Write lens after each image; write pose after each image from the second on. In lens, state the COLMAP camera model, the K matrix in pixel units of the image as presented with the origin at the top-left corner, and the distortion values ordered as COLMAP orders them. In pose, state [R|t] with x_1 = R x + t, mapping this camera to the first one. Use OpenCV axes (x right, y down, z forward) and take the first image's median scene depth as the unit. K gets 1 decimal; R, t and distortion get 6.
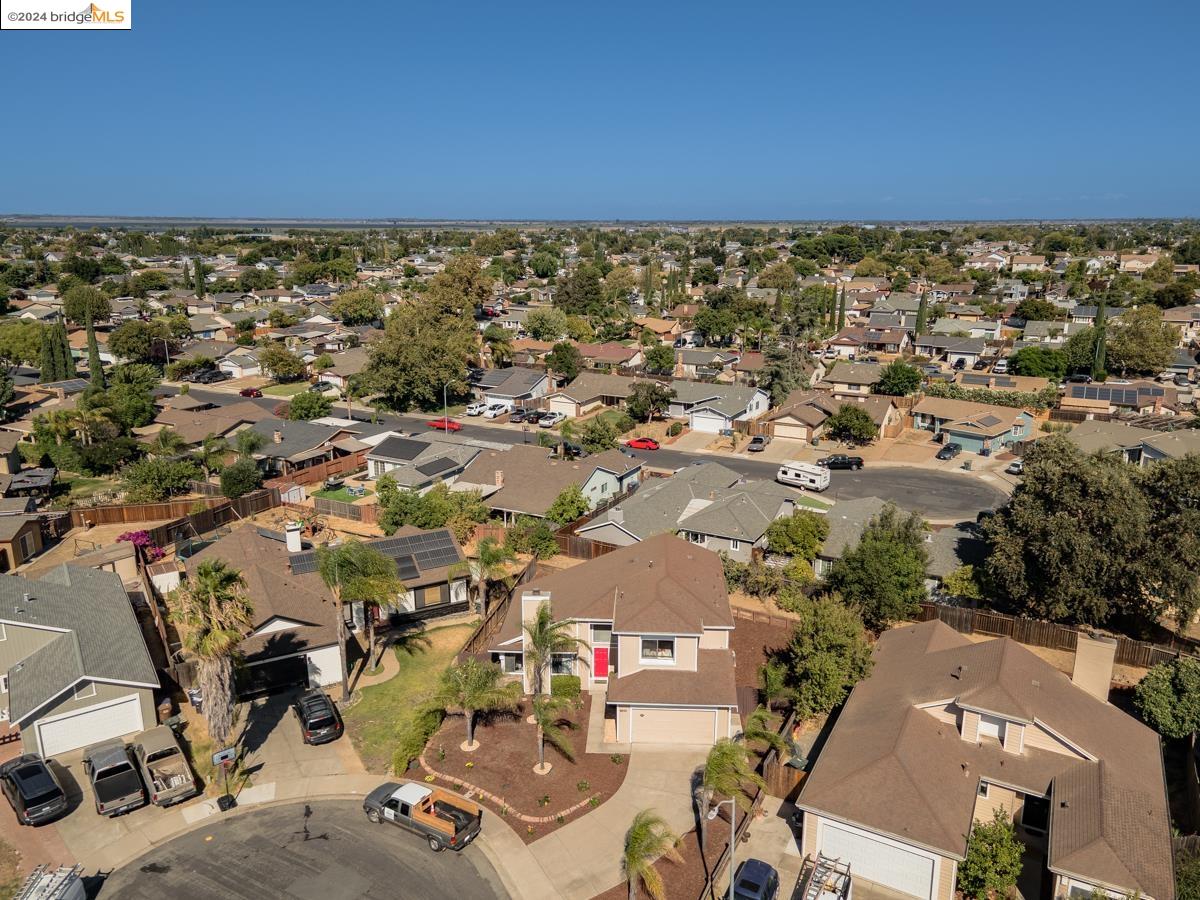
lens RADIAL K [[879.6, 0, 607.3], [0, 879.6, 450.2], [0, 0, 1]] dist [0.014363, 0.054136]
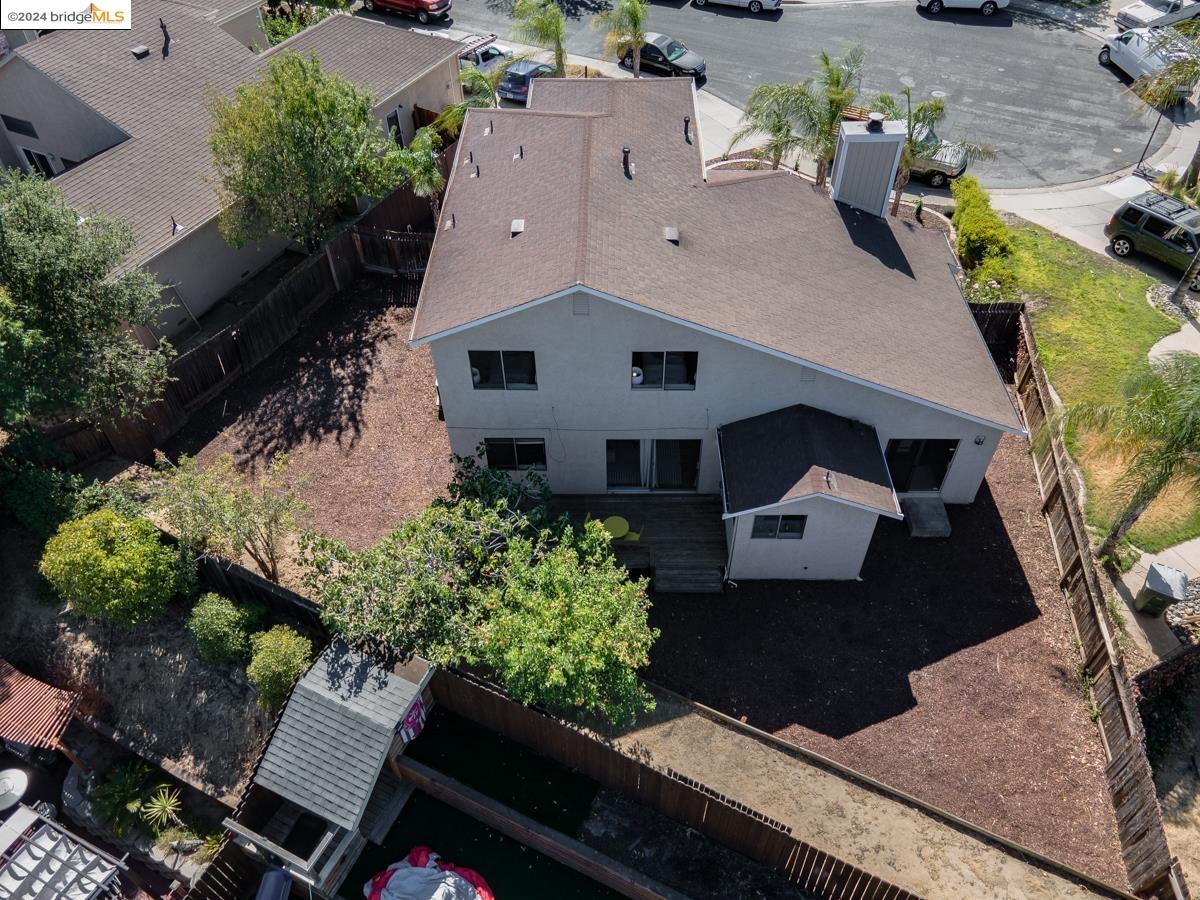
lens RADIAL K [[871.0, 0, 605.0], [0, 871.0, 453.6], [0, 0, 1]] dist [0.007220, 0.070022]
pose [[-0.999210, 0.030852, -0.025039, 0.075153], [-0.007179, 0.479618, 0.877448, -0.151642], [0.039080, 0.876935, -0.479018, 1.341507]]
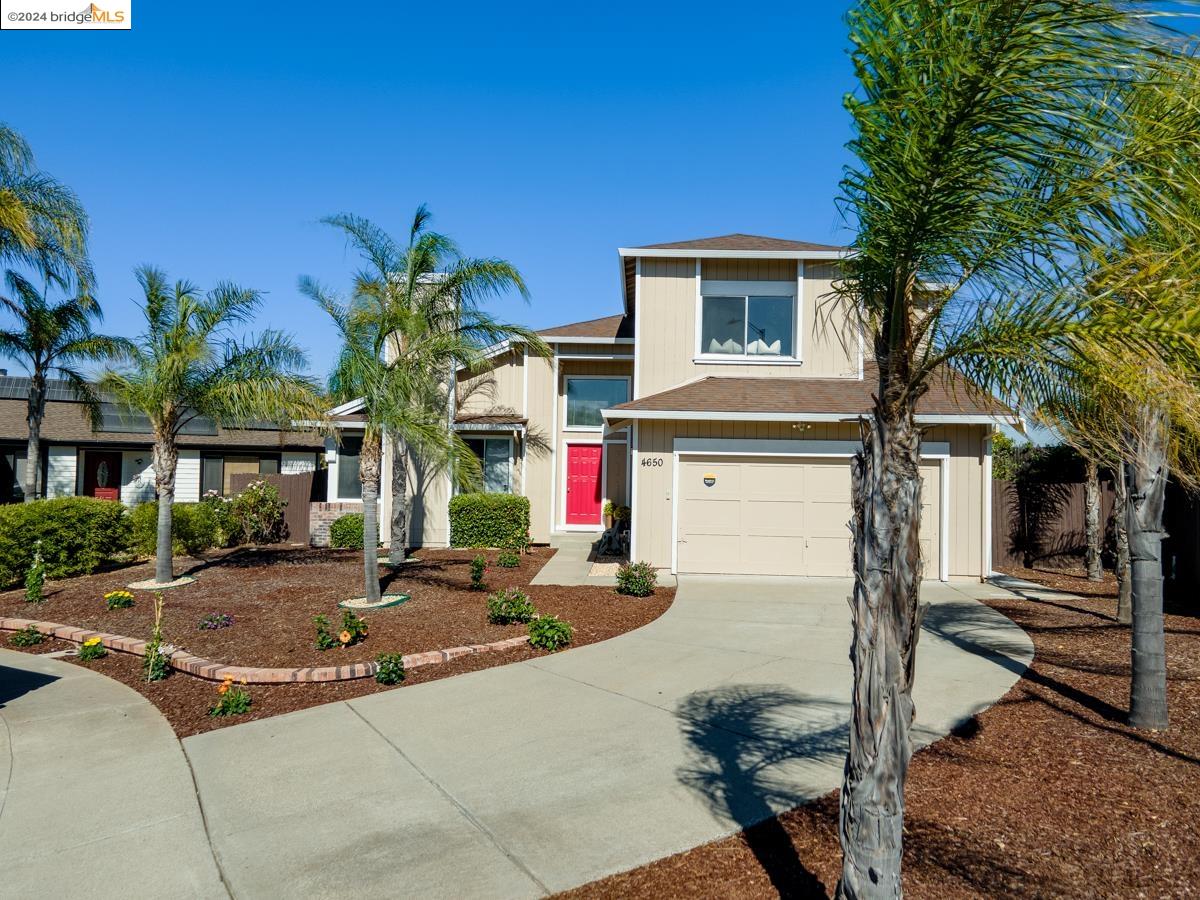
lens RADIAL K [[879.6, 0, 607.3], [0, 879.6, 450.2], [0, 0, 1]] dist [0.014363, 0.054136]
pose [[0.999676, 0.020530, 0.015064, -0.002799], [-0.015359, 0.957997, -0.286368, 0.347089], [-0.020311, 0.286044, 0.958001, 0.627082]]
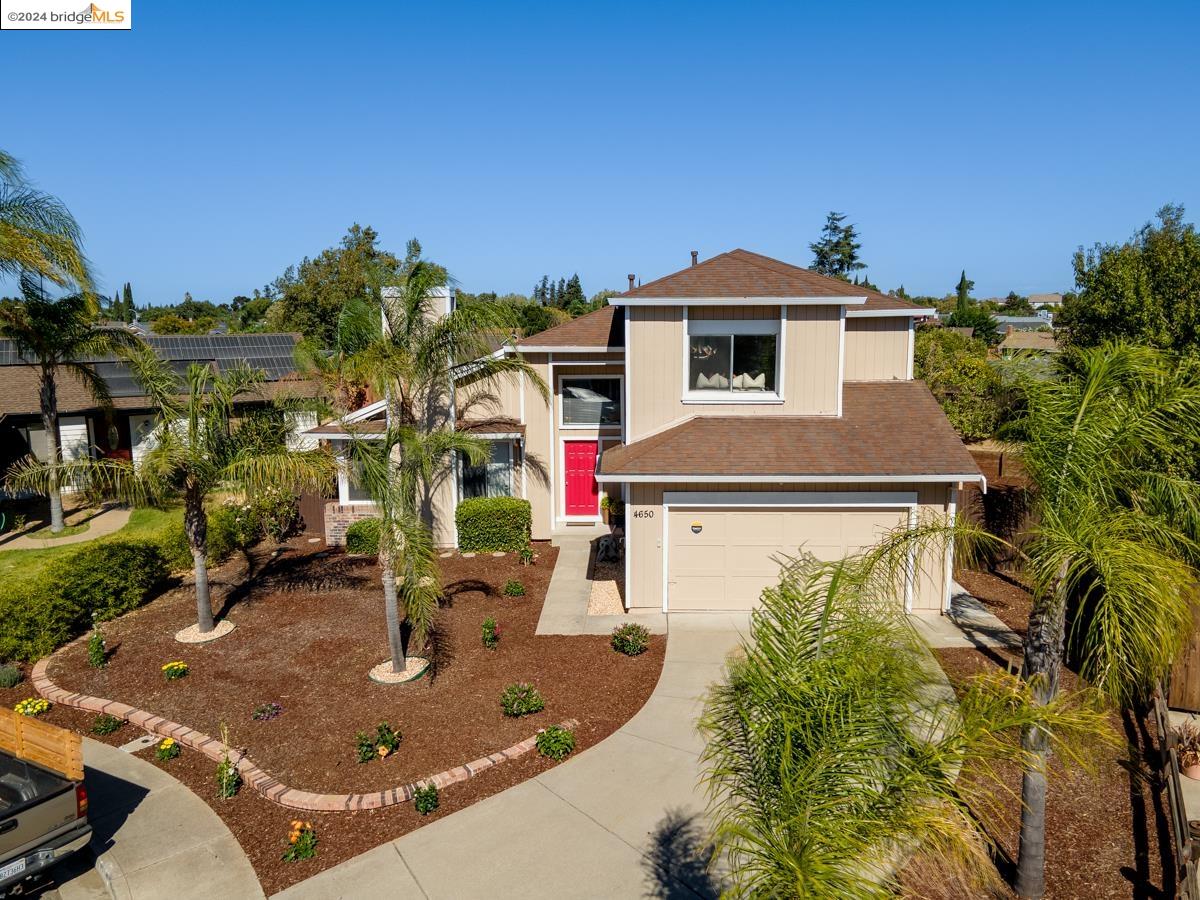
lens RADIAL K [[905.2, 0, 607.1], [0, 905.2, 448.0], [0, 0, 1]] dist [0.019360, 0.044155]
pose [[0.999814, -0.008831, 0.017165, -0.001979], [0.010606, 0.994282, -0.106255, 0.278320], [-0.016129, 0.106417, 0.994191, 0.581114]]
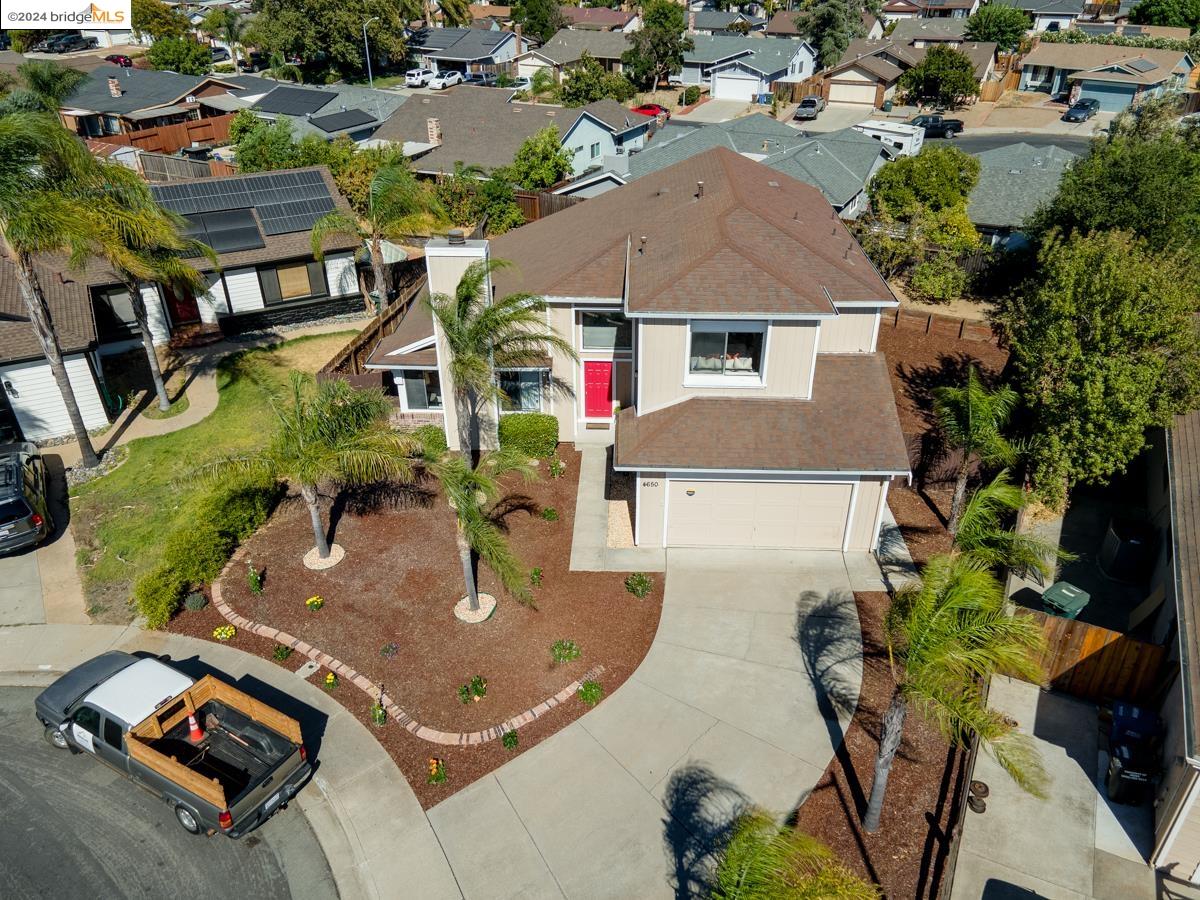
lens RADIAL K [[879.6, 0, 607.3], [0, 879.6, 450.2], [0, 0, 1]] dist [0.014363, 0.054136]
pose [[0.999869, -0.009022, 0.013421, -0.009107], [0.005045, 0.962509, 0.271203, 0.140440], [-0.015365, -0.271100, 0.962429, 0.514376]]
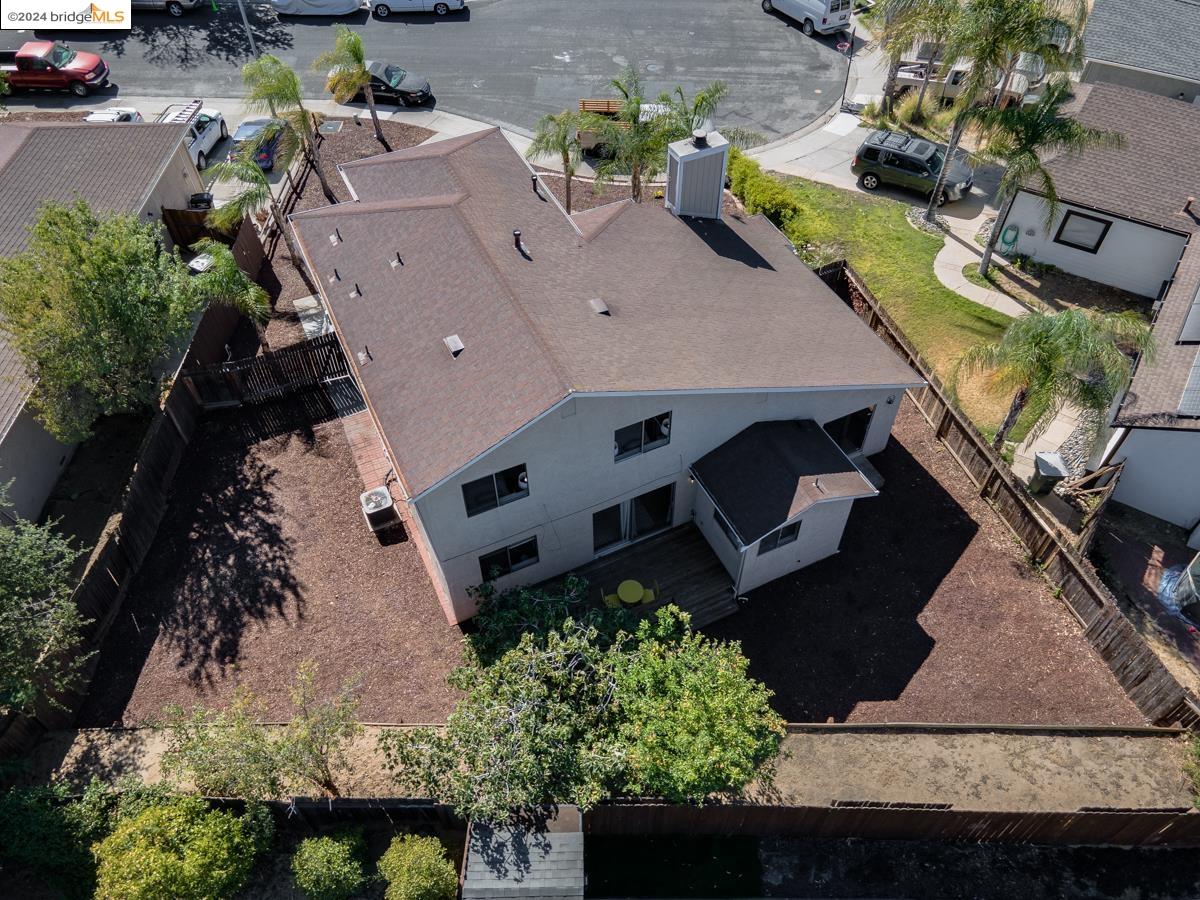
lens RADIAL K [[879.6, 0, 607.3], [0, 879.6, 450.2], [0, 0, 1]] dist [0.014363, 0.054136]
pose [[-0.879358, 0.358840, -0.312992, 0.175292], [-0.122323, 0.465020, 0.876809, -0.177047], [0.460182, 0.809315, -0.365024, 1.272939]]
